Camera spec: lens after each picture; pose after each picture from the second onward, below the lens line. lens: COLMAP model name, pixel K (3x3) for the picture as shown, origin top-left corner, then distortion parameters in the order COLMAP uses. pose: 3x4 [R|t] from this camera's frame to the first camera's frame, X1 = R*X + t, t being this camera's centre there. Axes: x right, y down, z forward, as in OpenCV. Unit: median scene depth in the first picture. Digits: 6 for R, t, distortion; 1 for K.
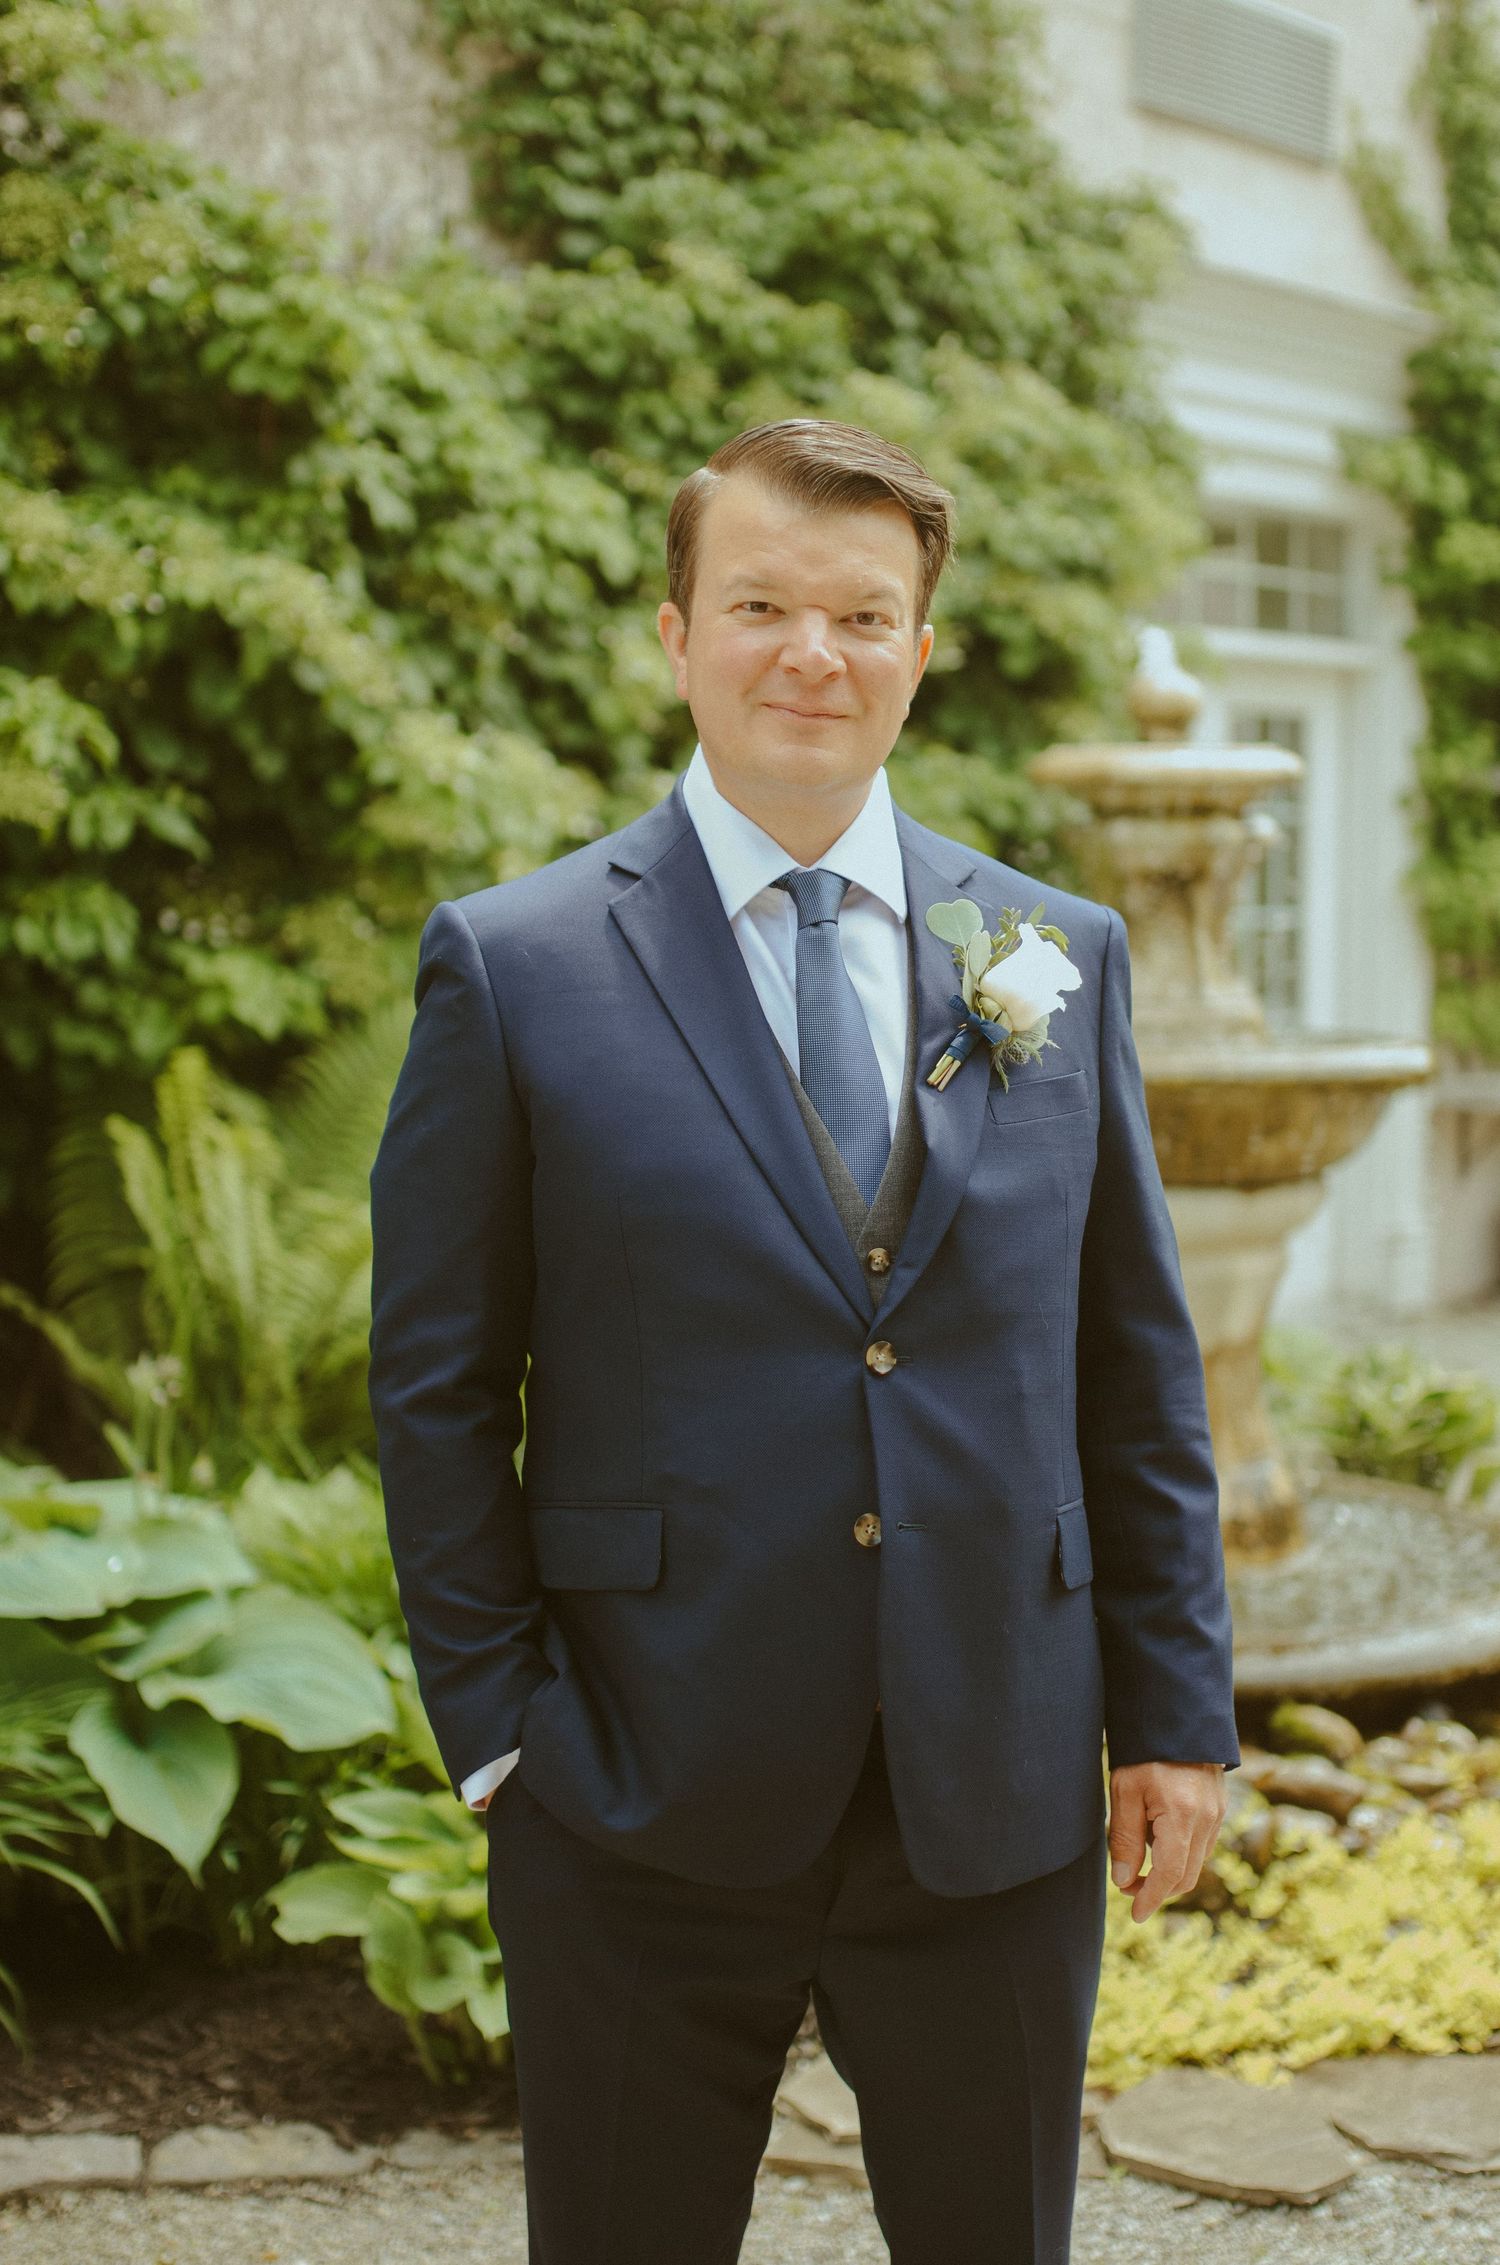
lens RADIAL K [[3200.6, 0, 790.4], [0, 3200.6, 1116.2], [0, 0, 1]] dist [-0.024872, 0.026573]
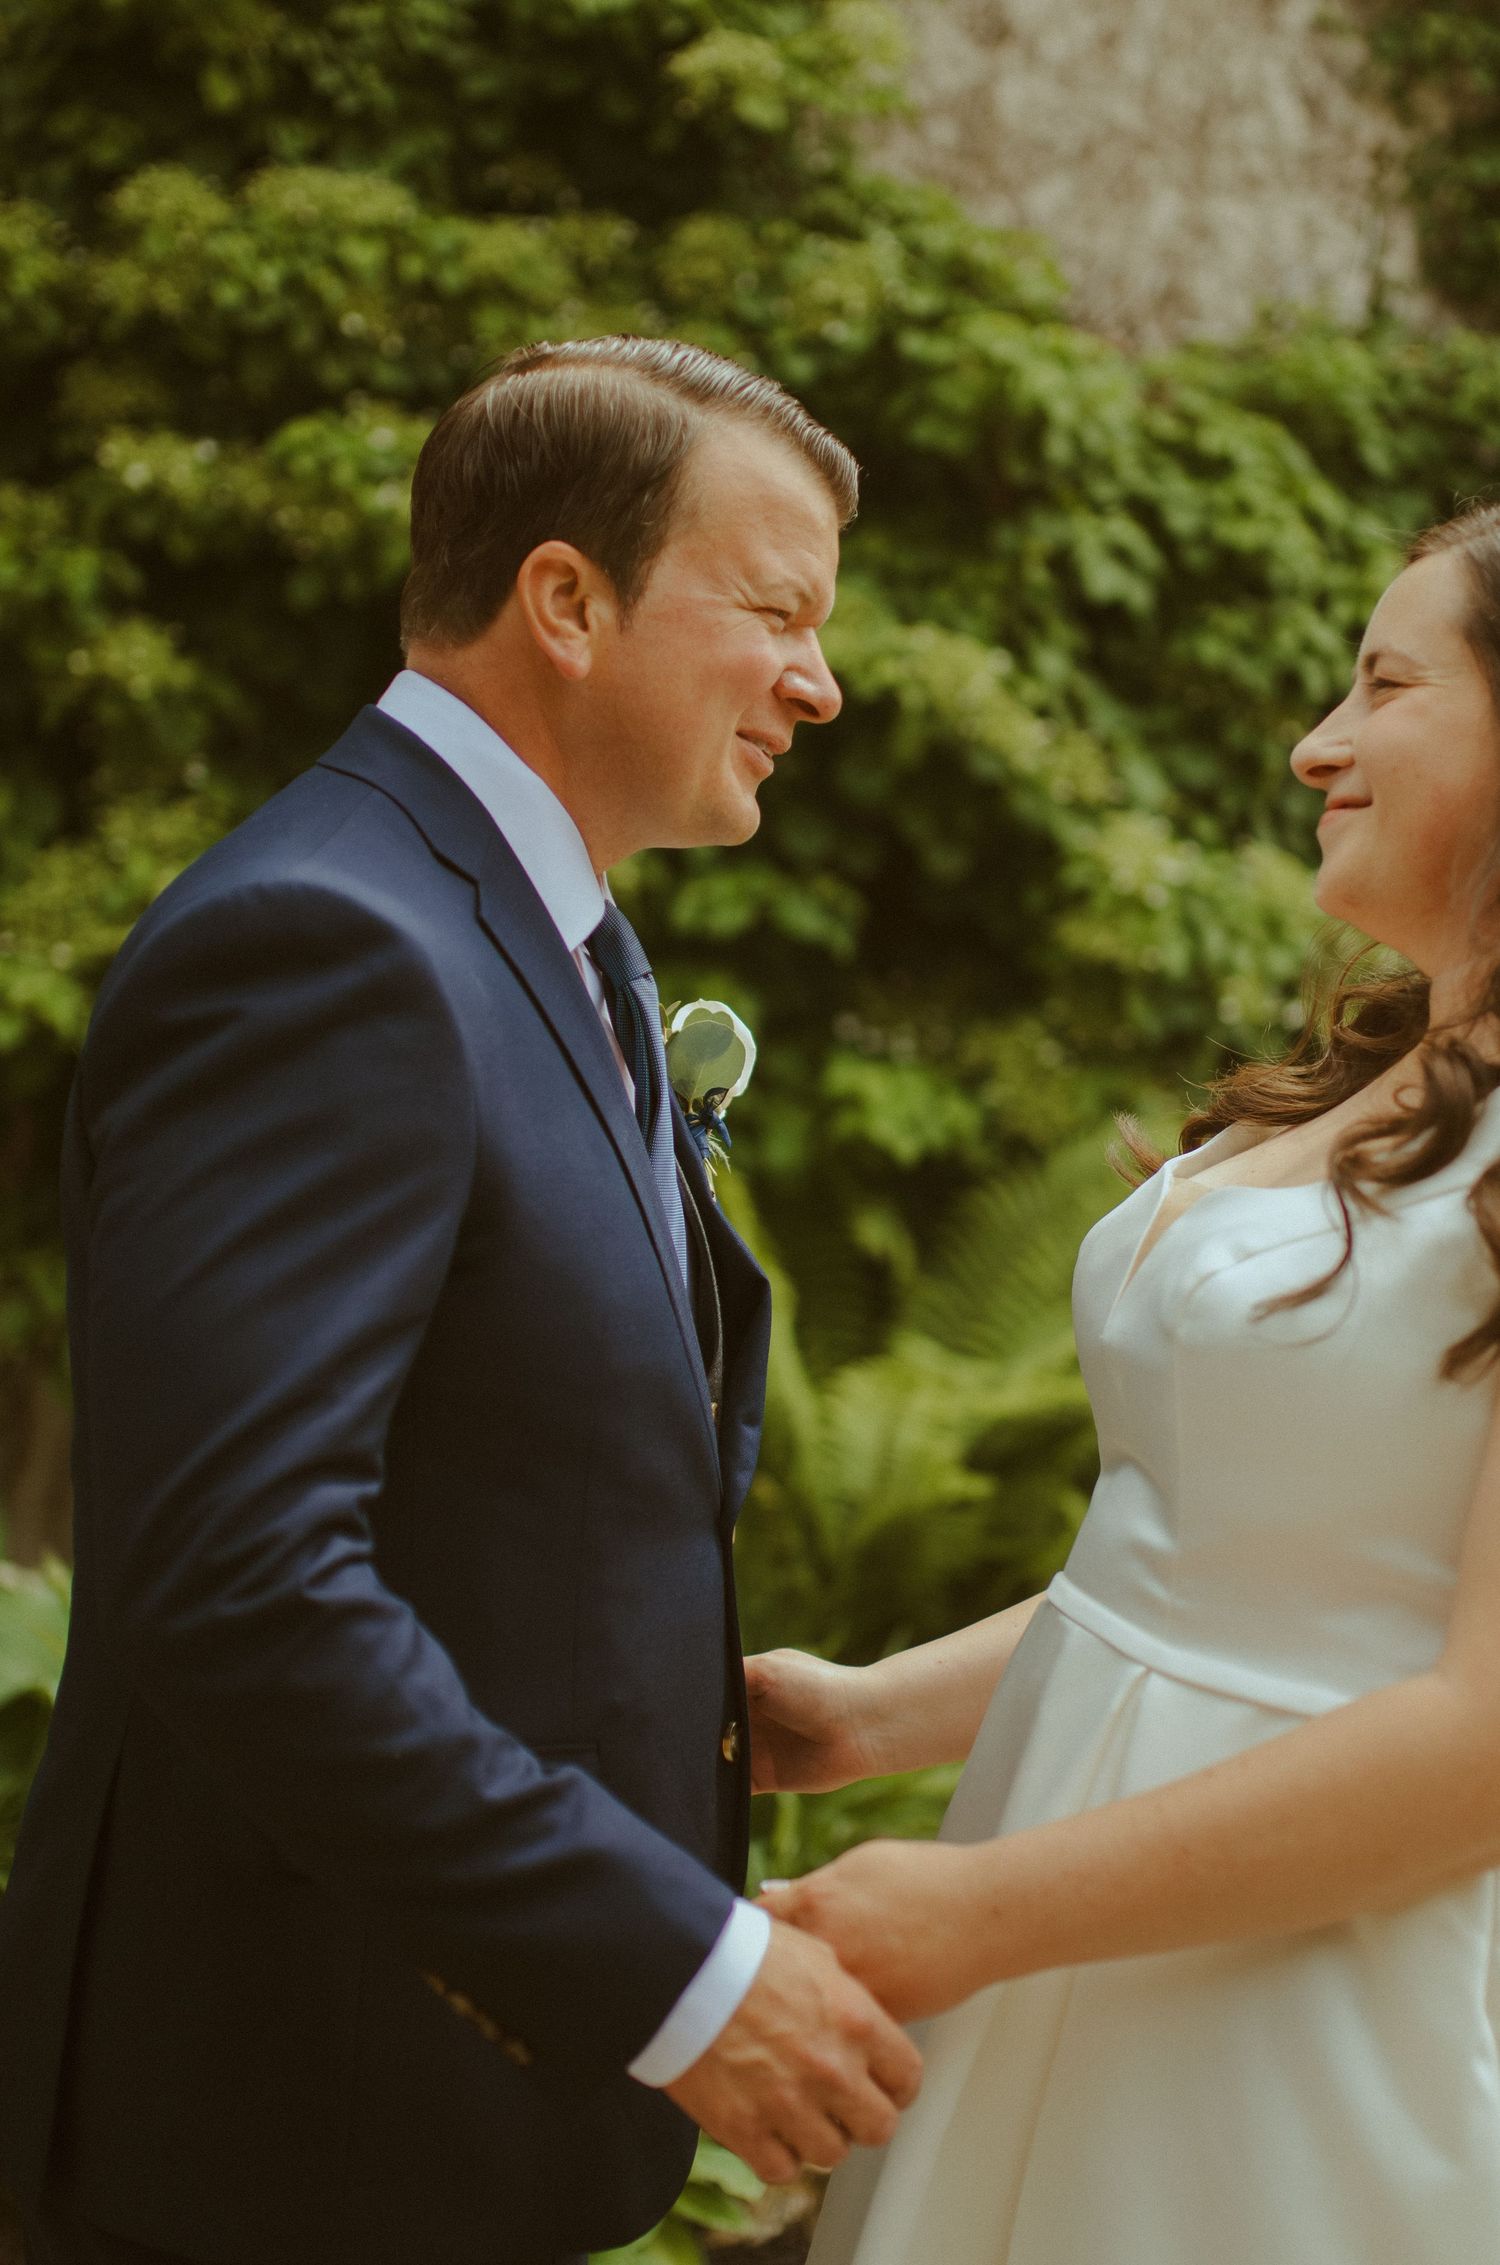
lens RADIAL K [[3326.5, 0, 981.5], [0, 3326.5, 1071.1], [0, 0, 1]] dist [-0.033115, 0.075449]
pose [[0.896176, 0.077853, -0.436815, 0.250165], [-0.109501, 0.992842, -0.047700, -0.007793], [0.429974, 0.090579, 0.898286, 0.166508]]
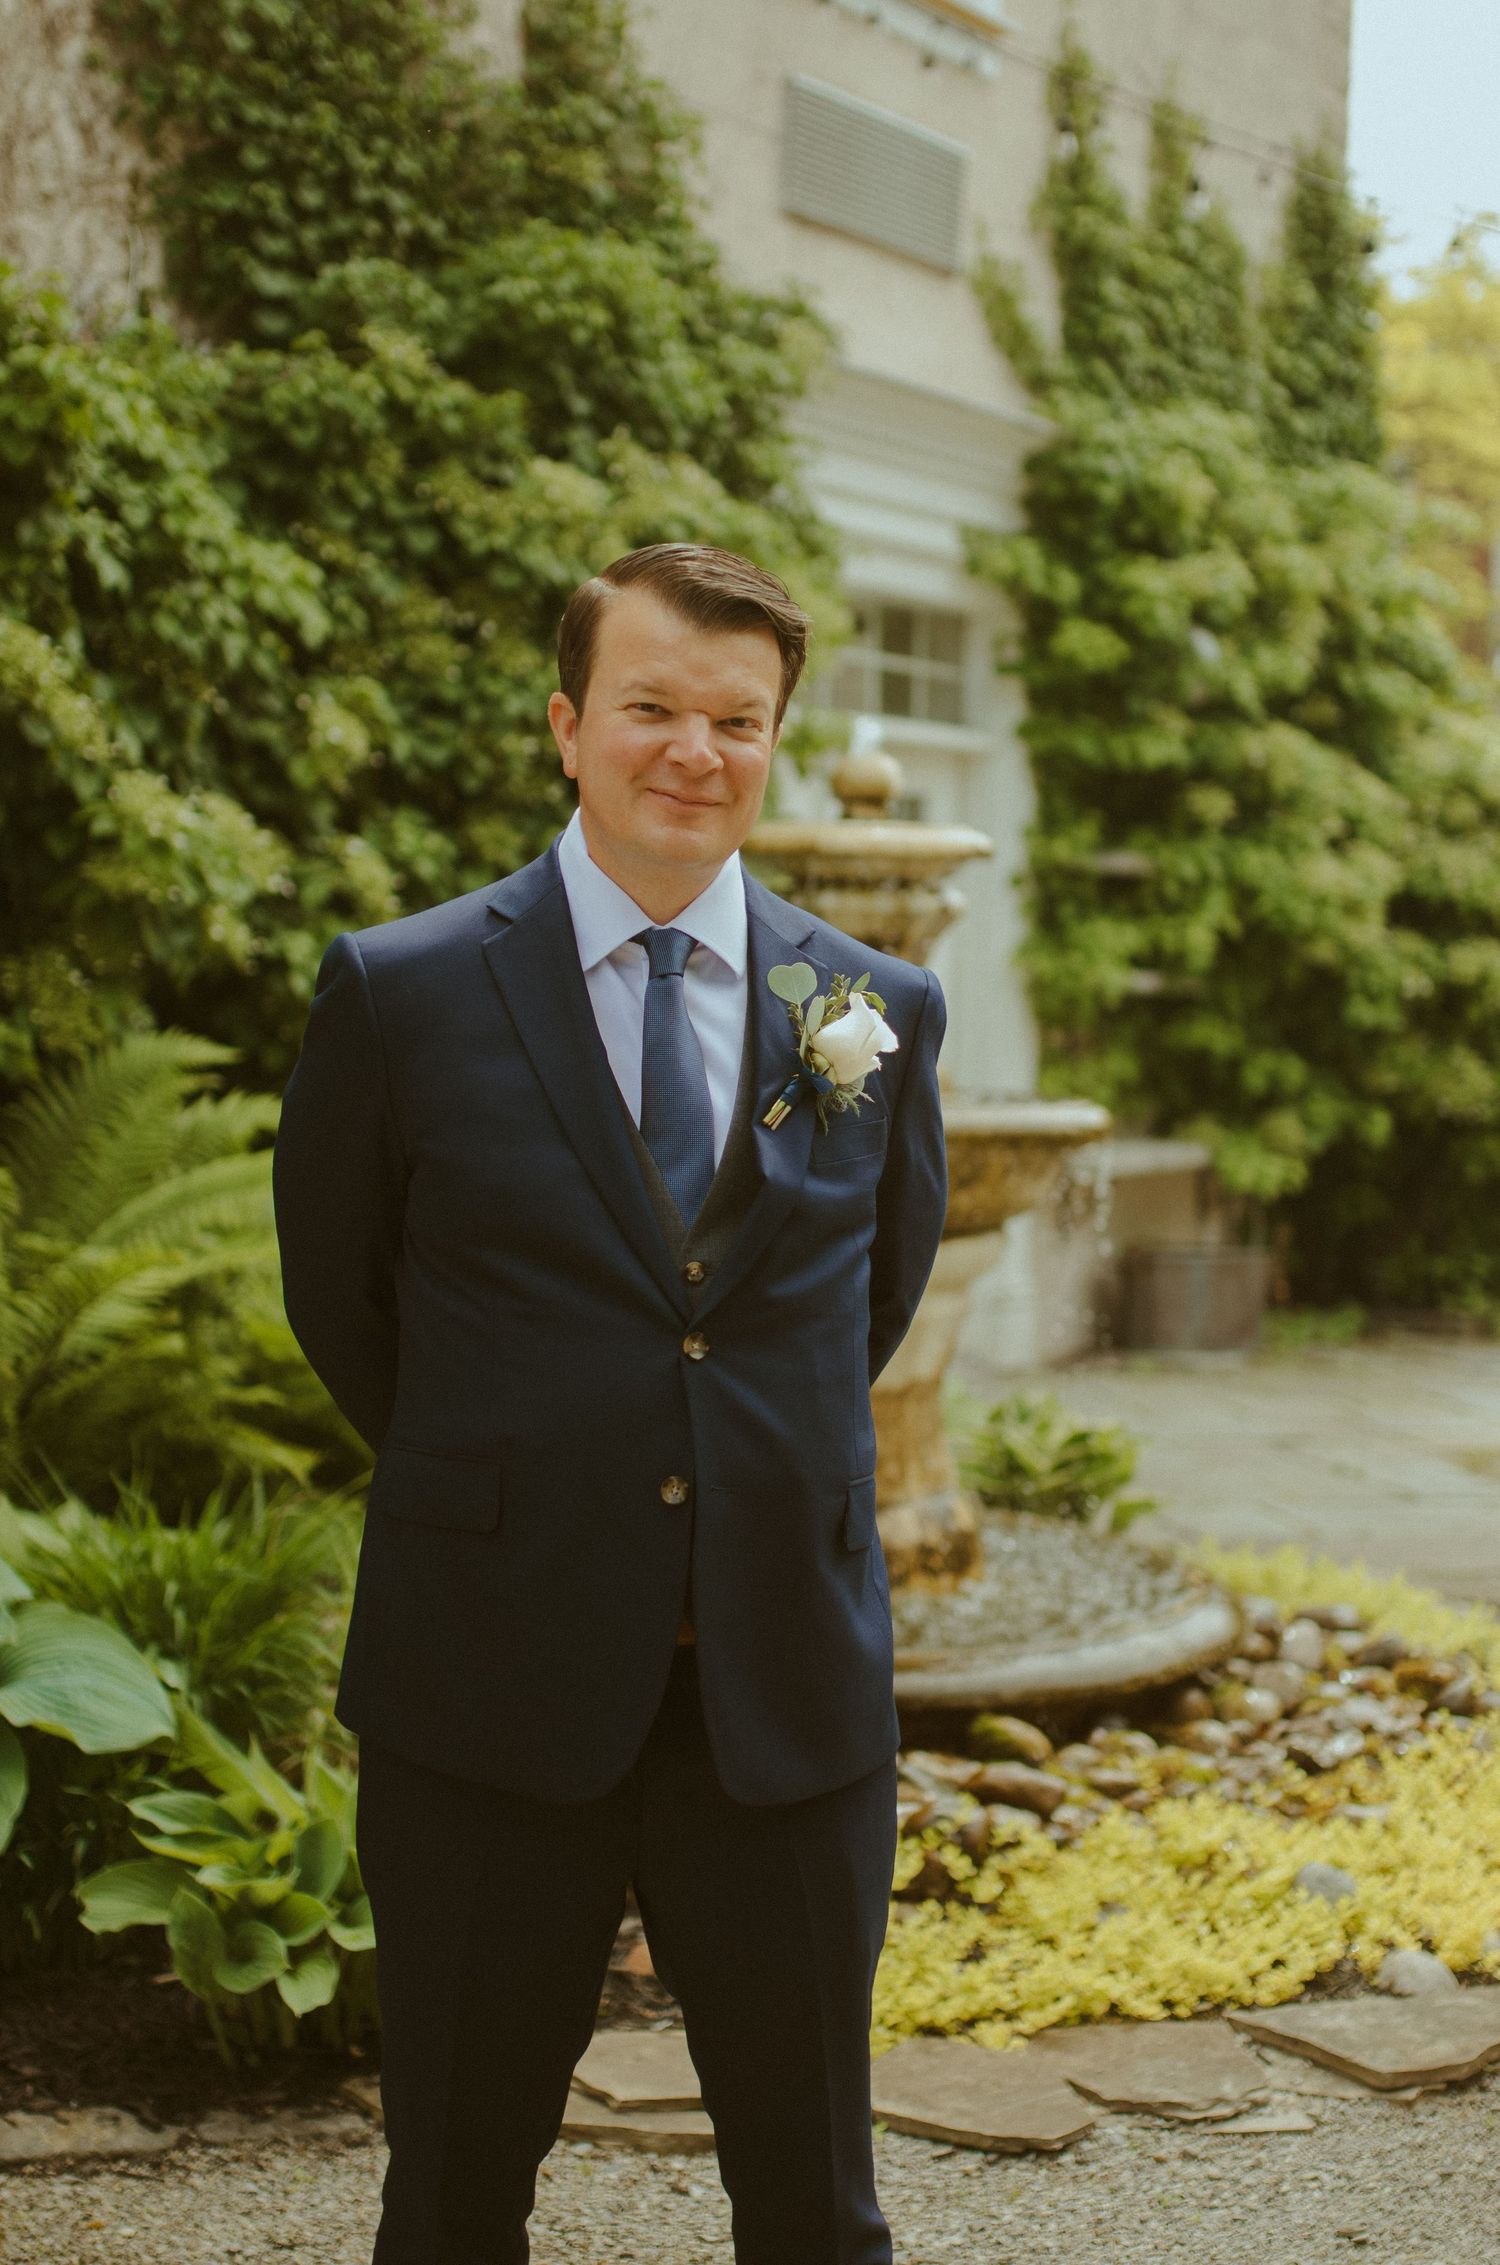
lens RADIAL K [[3194.9, 0, 750.0], [0, 3194.9, 1132.5], [0, 0, 1]] dist [-0.029550, 0.040925]
pose [[0.991308, 0.014942, 0.130712, -0.051990], [-0.012756, 0.999765, -0.017545, 0.006285], [-0.130943, 0.015725, 0.991265, -0.045745]]
